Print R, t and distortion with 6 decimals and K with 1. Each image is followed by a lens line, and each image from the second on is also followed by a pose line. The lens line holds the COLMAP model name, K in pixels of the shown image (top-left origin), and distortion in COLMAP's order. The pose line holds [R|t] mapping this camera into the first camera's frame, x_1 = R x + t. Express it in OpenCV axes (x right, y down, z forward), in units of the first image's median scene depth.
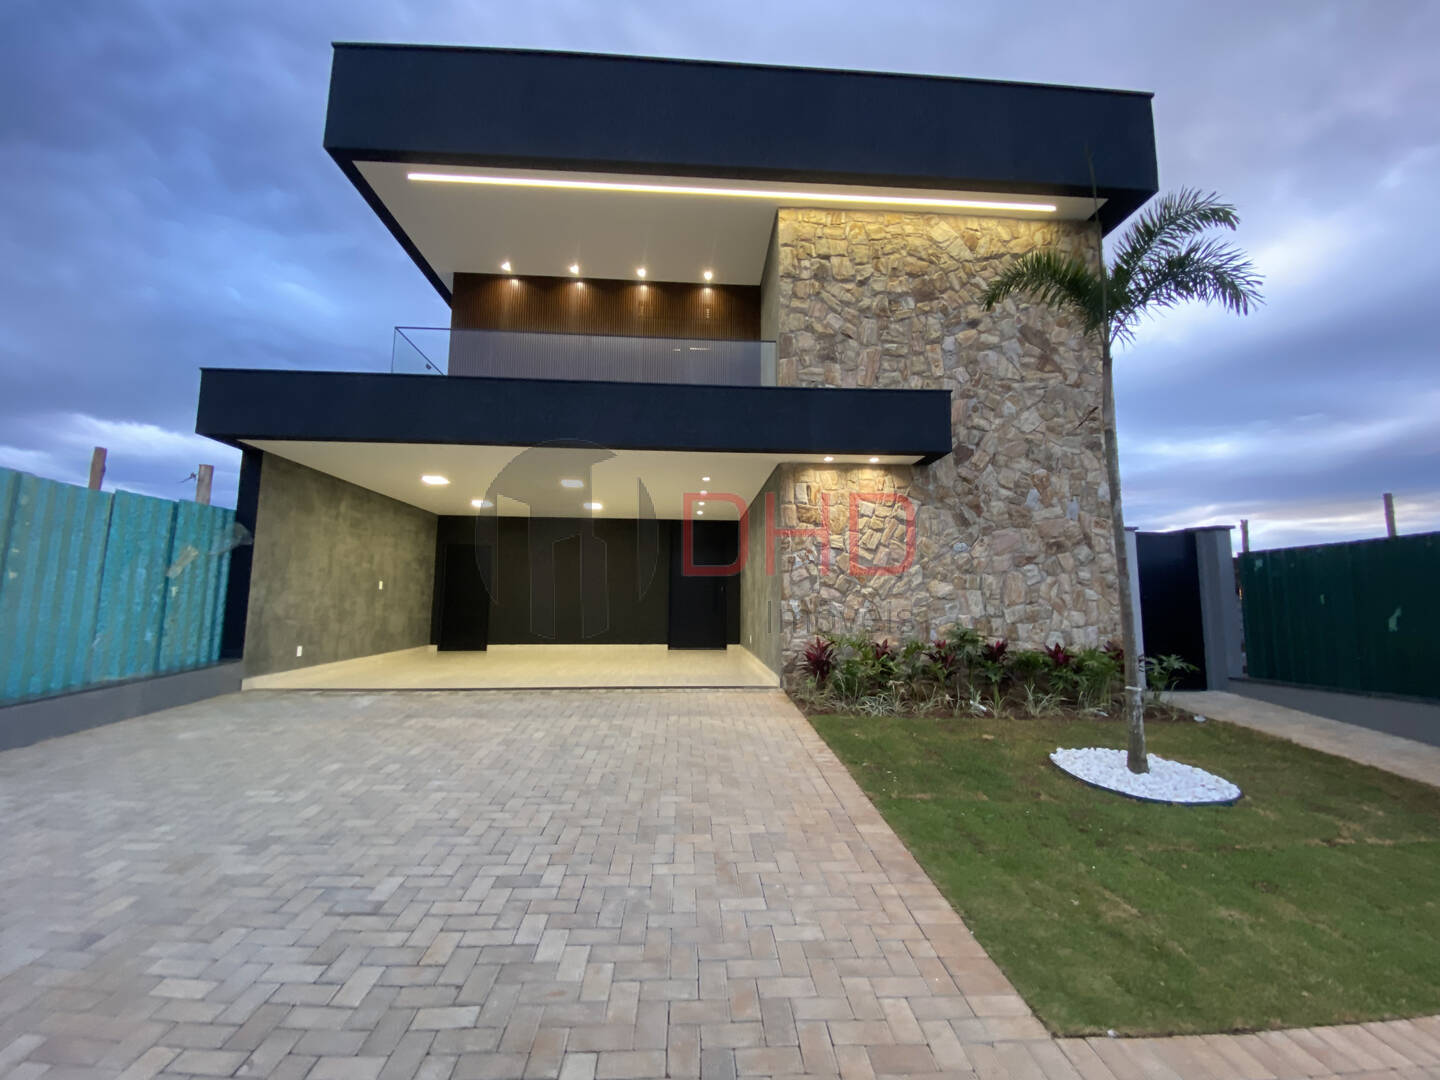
lens RADIAL K [[578.1, 0, 722.7], [0, 578.1, 536.9], [0, 0, 1]] dist [-0.001881, -0.007394]
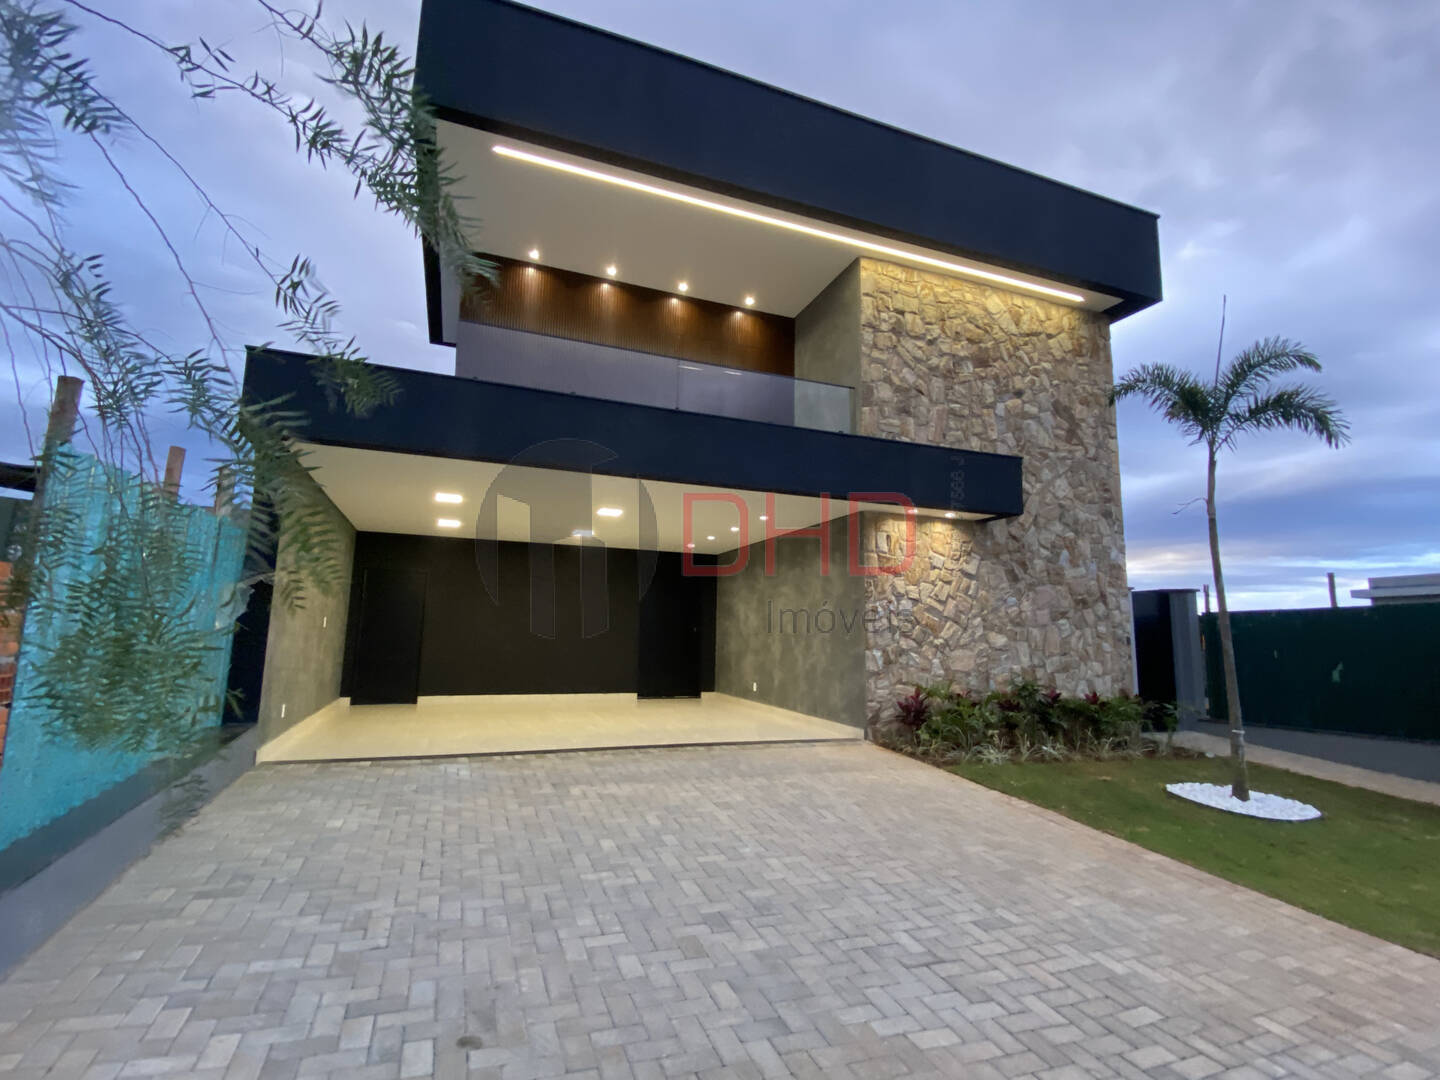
lens RADIAL K [[677.1, 0, 711.2], [0, 677.1, 535.5], [0, 0, 1]] dist [0.009748, -0.013088]
pose [[0.955873, 0.056587, 0.288280, -0.486989], [-0.046720, 0.998066, -0.041001, -0.026281], [-0.290043, 0.025724, 0.956668, -0.041984]]
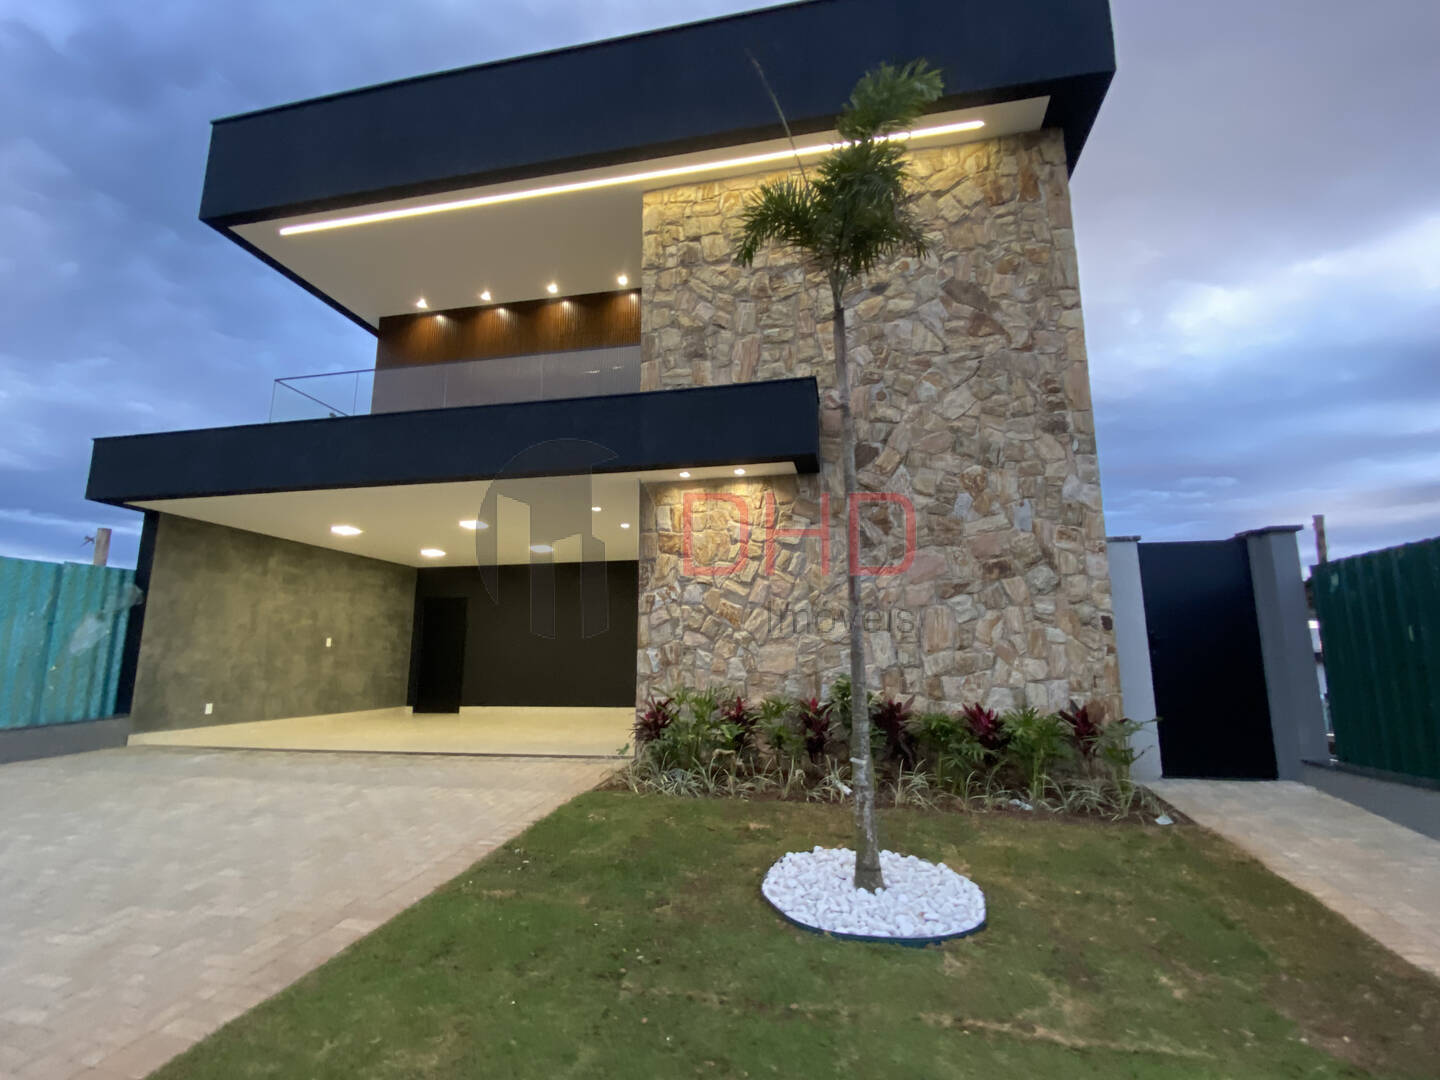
lens RADIAL K [[677.1, 0, 724.5], [0, 677.1, 539.1], [0, 0, 1]] dist [0.009748, -0.013088]
pose [[0.964717, -0.057433, -0.256948, 0.467556], [0.040088, 0.996581, -0.072243, 0.027125], [0.260219, 0.059393, 0.963721, 0.086606]]
